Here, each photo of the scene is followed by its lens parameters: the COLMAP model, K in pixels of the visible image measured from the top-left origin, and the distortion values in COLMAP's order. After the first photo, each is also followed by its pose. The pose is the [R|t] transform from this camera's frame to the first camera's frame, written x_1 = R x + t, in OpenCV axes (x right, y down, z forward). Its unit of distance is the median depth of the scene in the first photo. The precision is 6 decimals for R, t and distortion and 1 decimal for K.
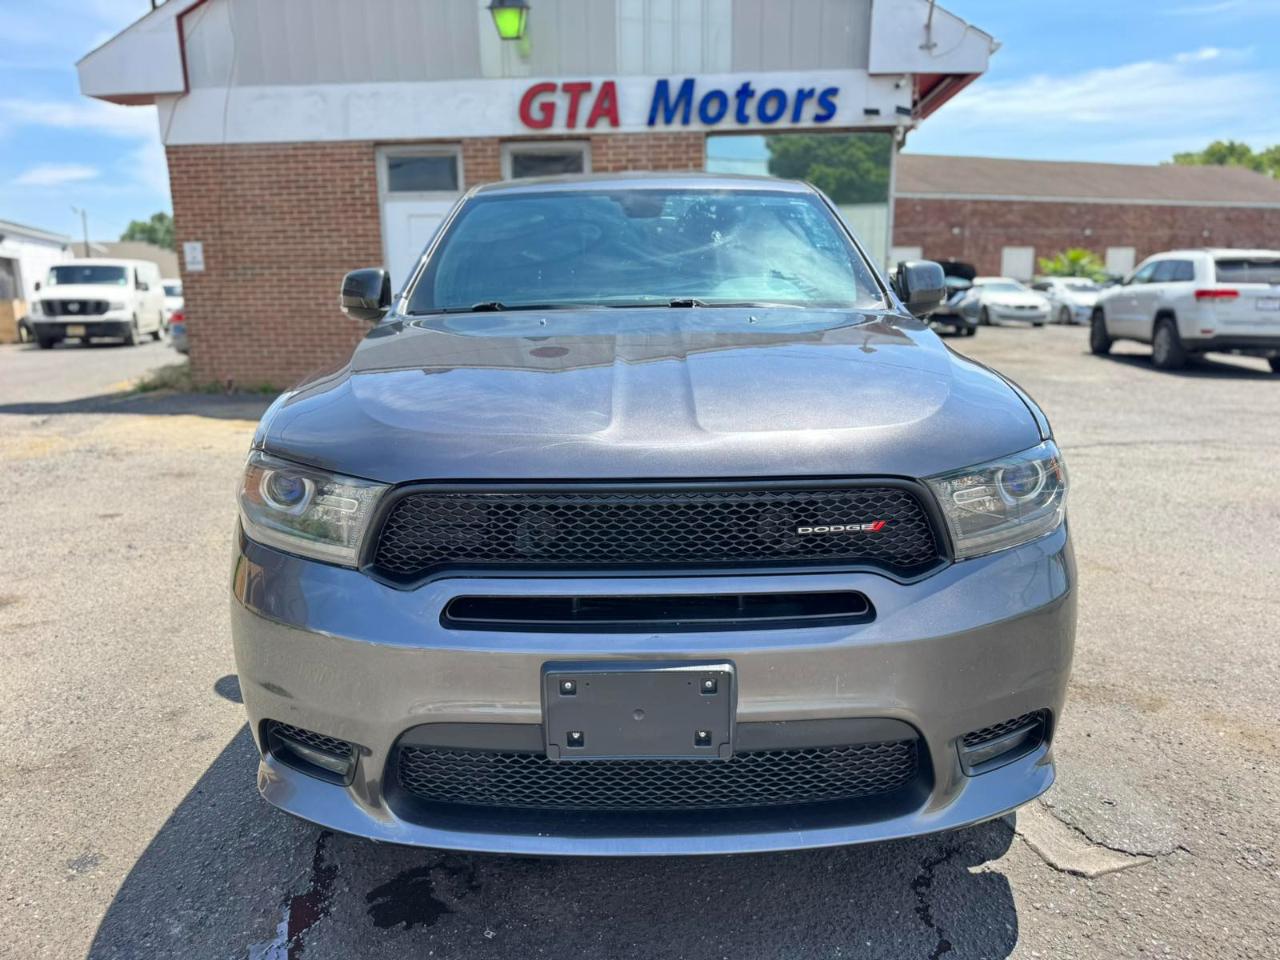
lens RADIAL K [[906.7, 0, 639.4], [0, 906.7, 486.0], [0, 0, 1]] dist [0.033741, -0.047600]
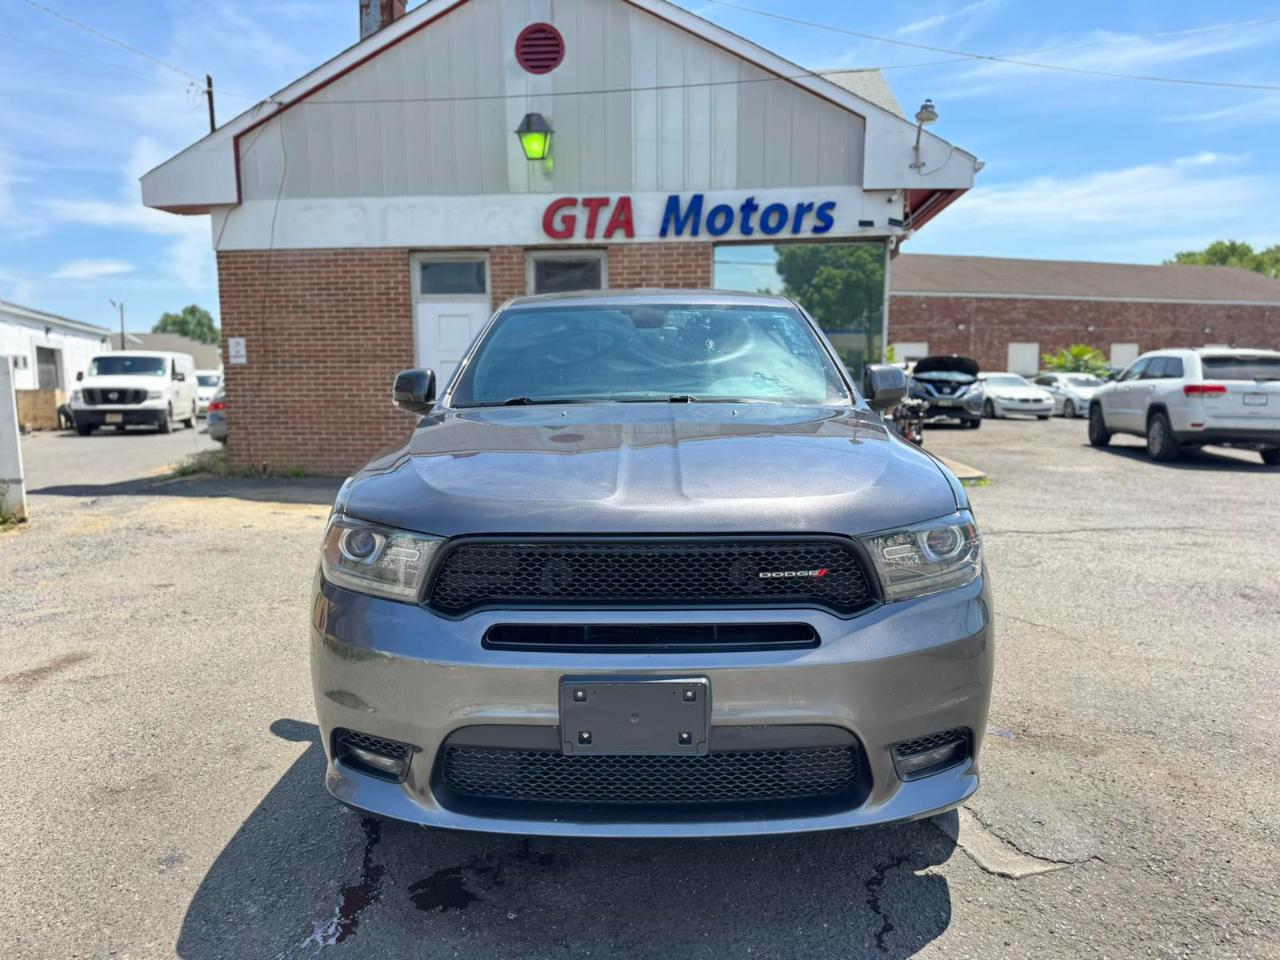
lens RADIAL K [[906.7, 0, 639.9], [0, 906.7, 482.7], [0, 0, 1]] dist [0.033741, -0.047600]
pose [[0.999855, 0.006755, -0.015650, 0.005639], [-0.008304, 0.994839, -0.101129, 0.011792], [0.014886, 0.101245, 0.994750, -0.071569]]
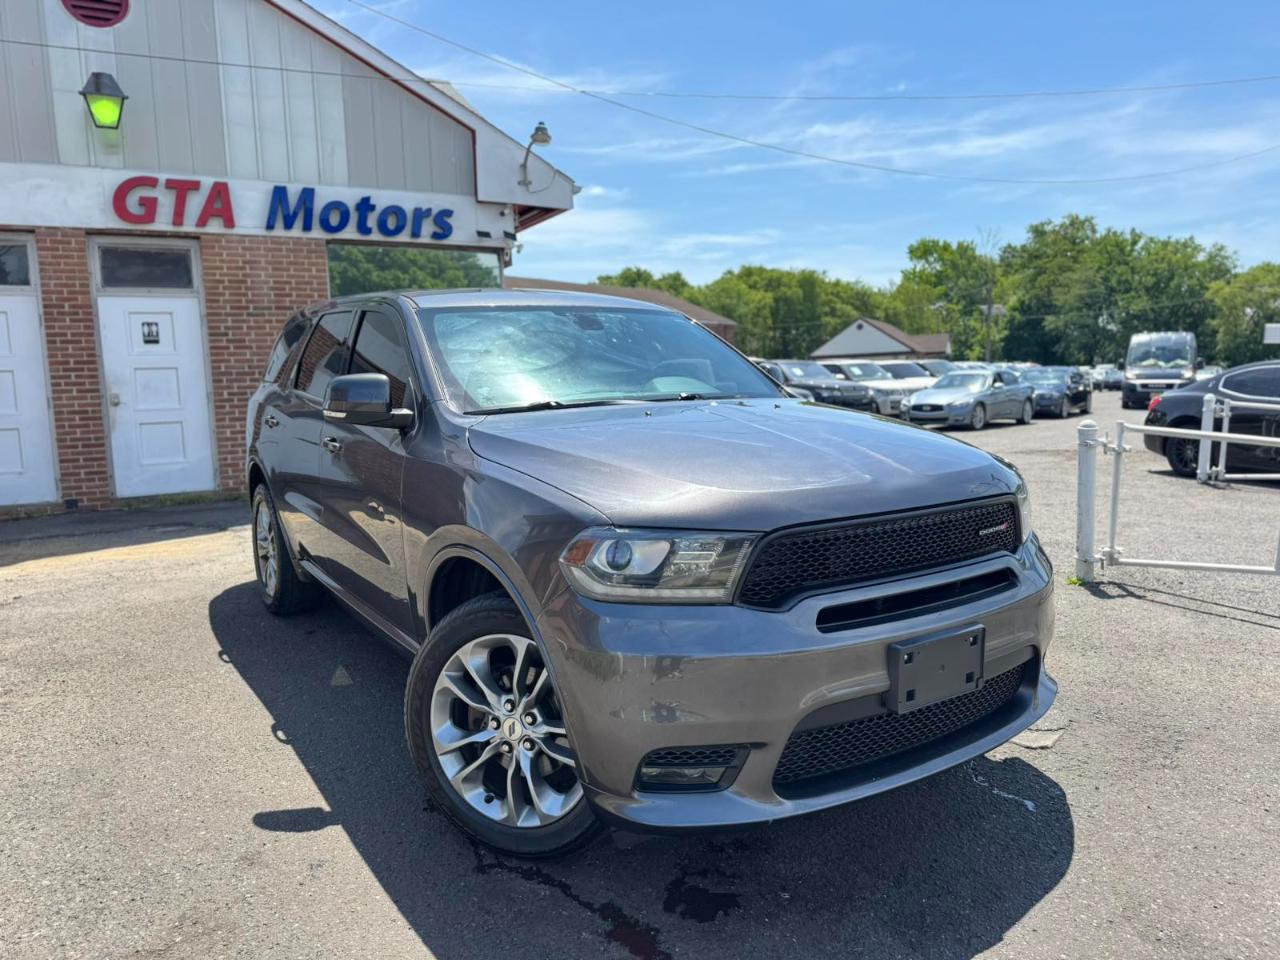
lens RADIAL K [[906.7, 0, 642.8], [0, 906.7, 479.5], [0, 0, 1]] dist [0.033741, -0.047600]
pose [[0.842787, -0.070405, 0.533623, -0.267056], [0.131442, 0.988313, -0.077200, 0.000460], [-0.521951, 0.135203, 0.842192, -0.005537]]
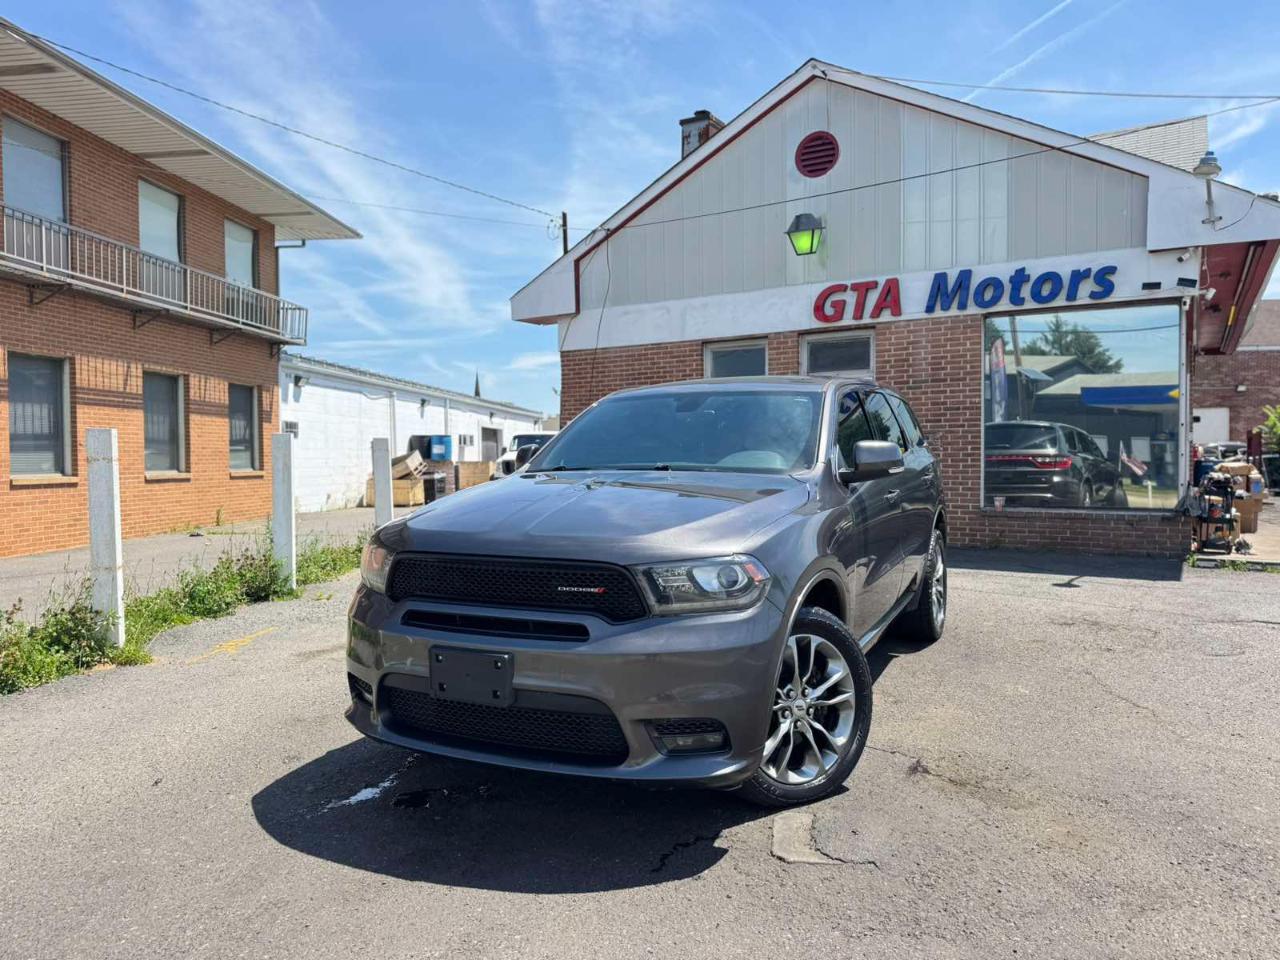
lens RADIAL K [[906.7, 0, 634.4], [0, 906.7, 479.9], [0, 0, 1]] dist [0.033741, -0.047600]
pose [[0.892913, 0.014820, -0.449986, 0.270298], [-0.096586, 0.982494, -0.159299, 0.026140], [0.439748, 0.185702, 0.878713, -0.142238]]
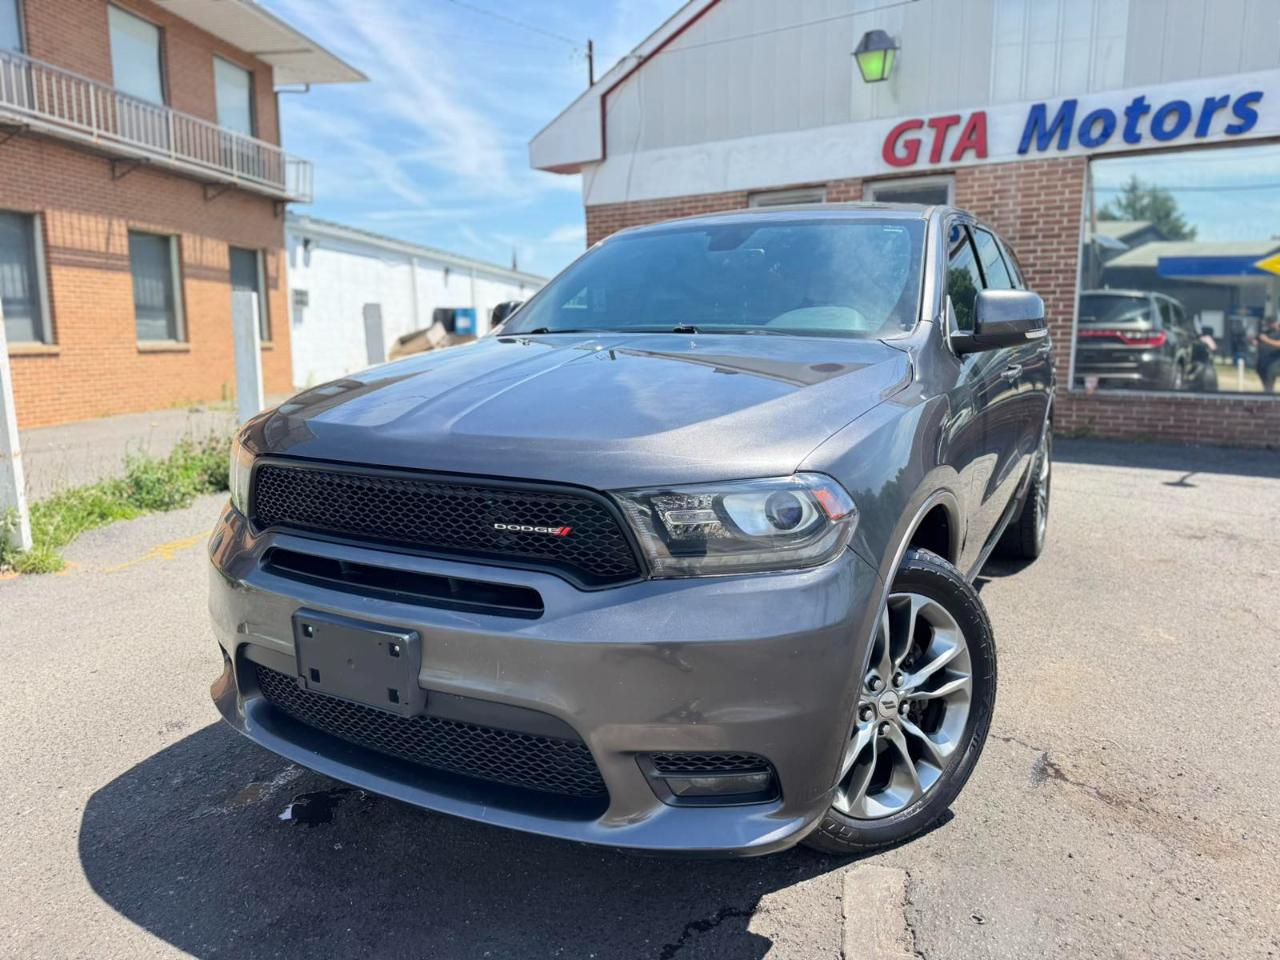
lens RADIAL K [[906.7, 0, 639.9], [0, 906.7, 480.5], [0, 0, 1]] dist [0.033741, -0.047600]
pose [[0.874989, 0.086811, -0.476295, 0.199191], [-0.110567, 0.993625, -0.022020, -0.000175], [0.471347, 0.071930, 0.879010, 0.028027]]
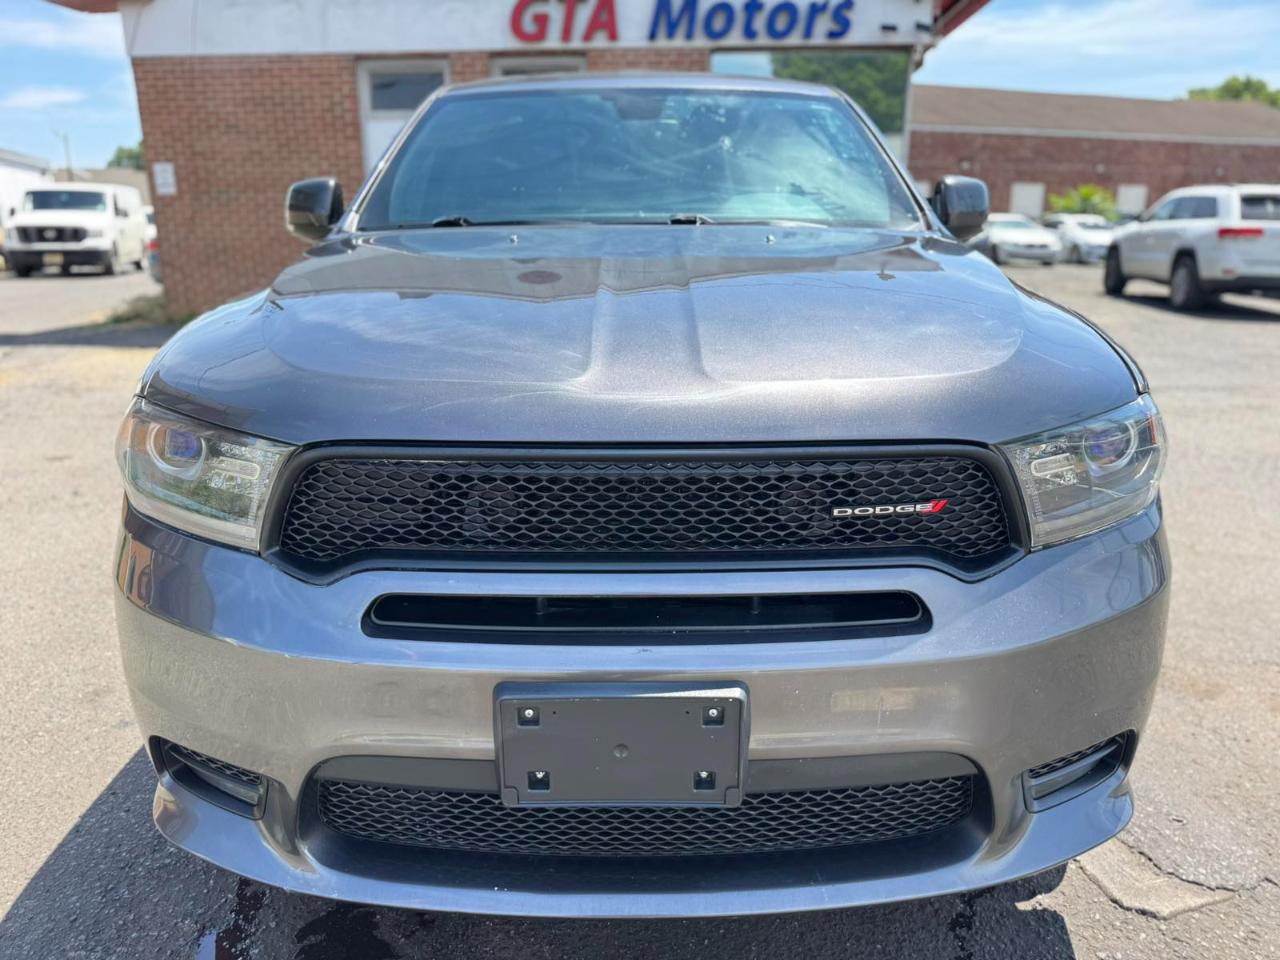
lens RADIAL K [[906.7, 0, 643.4], [0, 906.7, 483.2], [0, 0, 1]] dist [0.033741, -0.047600]
pose [[0.999930, 0.009525, 0.006976, 0.002383], [-0.009953, 0.997888, 0.064196, -0.005327], [-0.006350, -0.064261, 0.997913, 0.057522]]
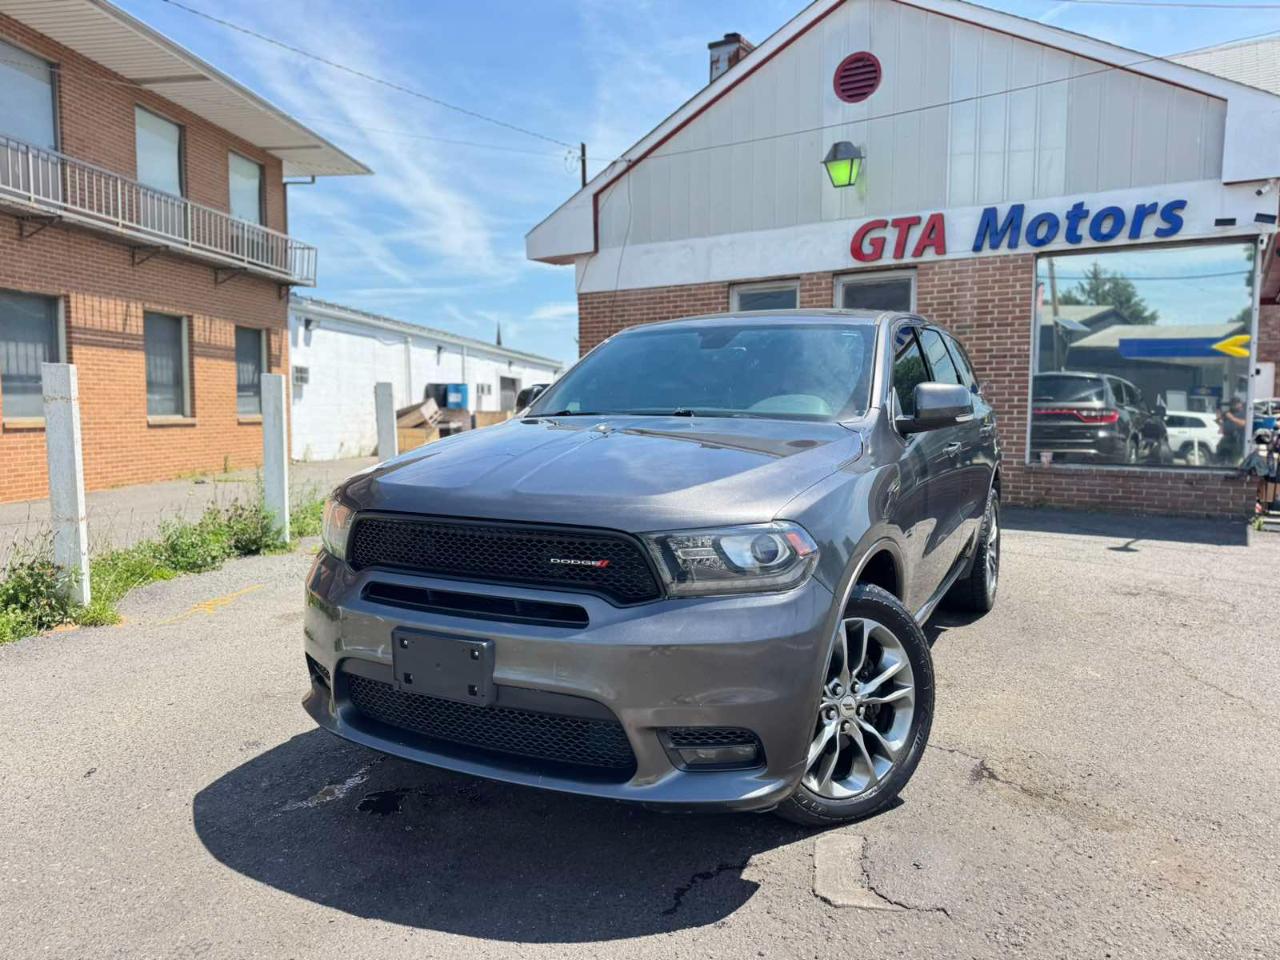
lens RADIAL K [[906.7, 0, 638.1], [0, 906.7, 479.3], [0, 0, 1]] dist [0.033741, -0.047600]
pose [[0.883566, 0.049015, -0.465735, 0.231390], [-0.110408, 0.988276, -0.105452, 0.013694], [0.455107, 0.144594, 0.878619, -0.058935]]
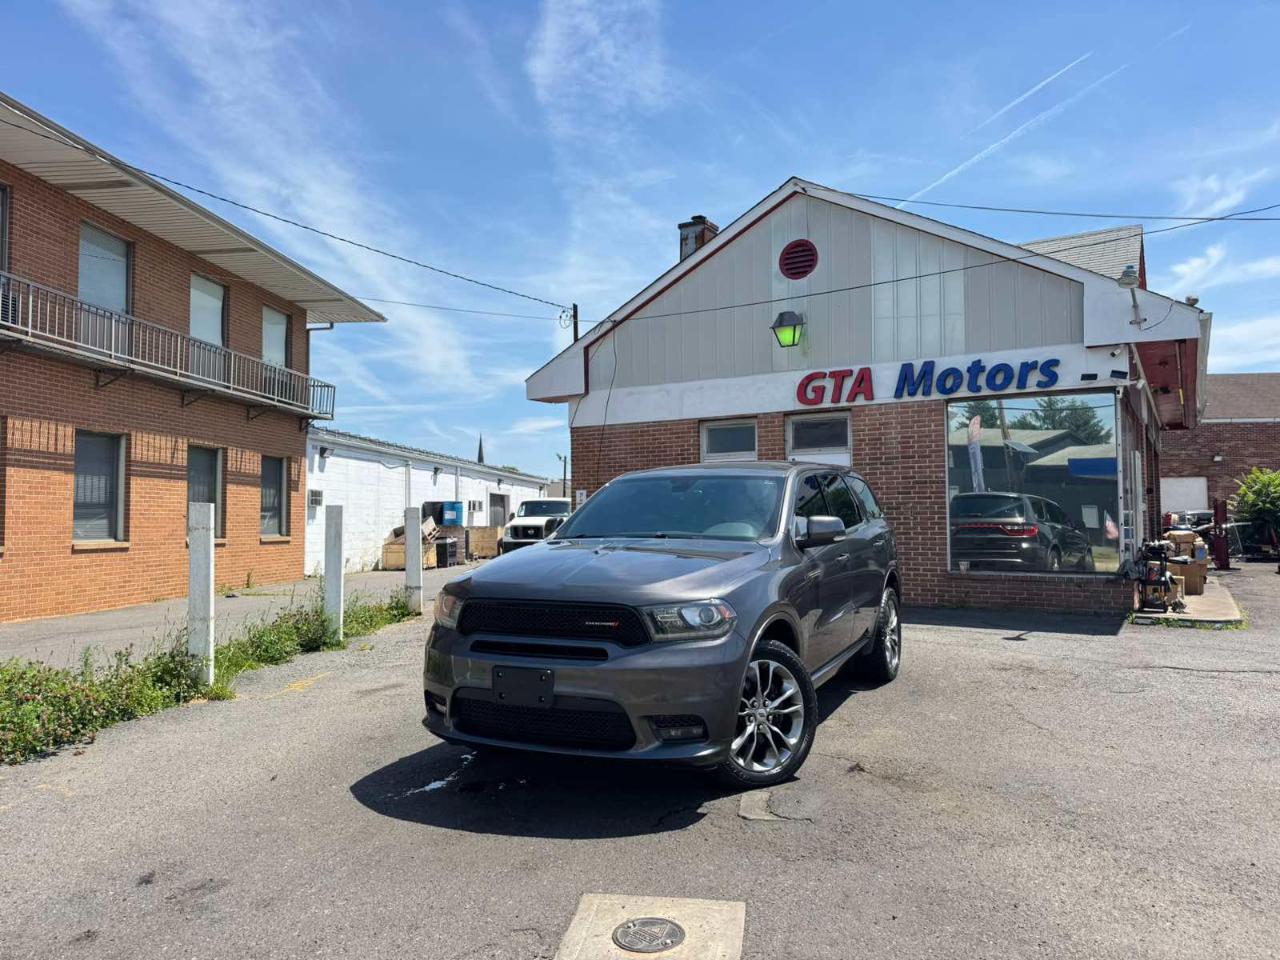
lens RADIAL K [[906.7, 0, 638.2], [0, 906.7, 478.0], [0, 0, 1]] dist [0.033741, -0.047600]
pose [[0.893740, -0.016764, -0.448271, 0.351296], [-0.097912, 0.967917, -0.231408, 0.055069], [0.437769, 0.250710, 0.863425, -0.306107]]
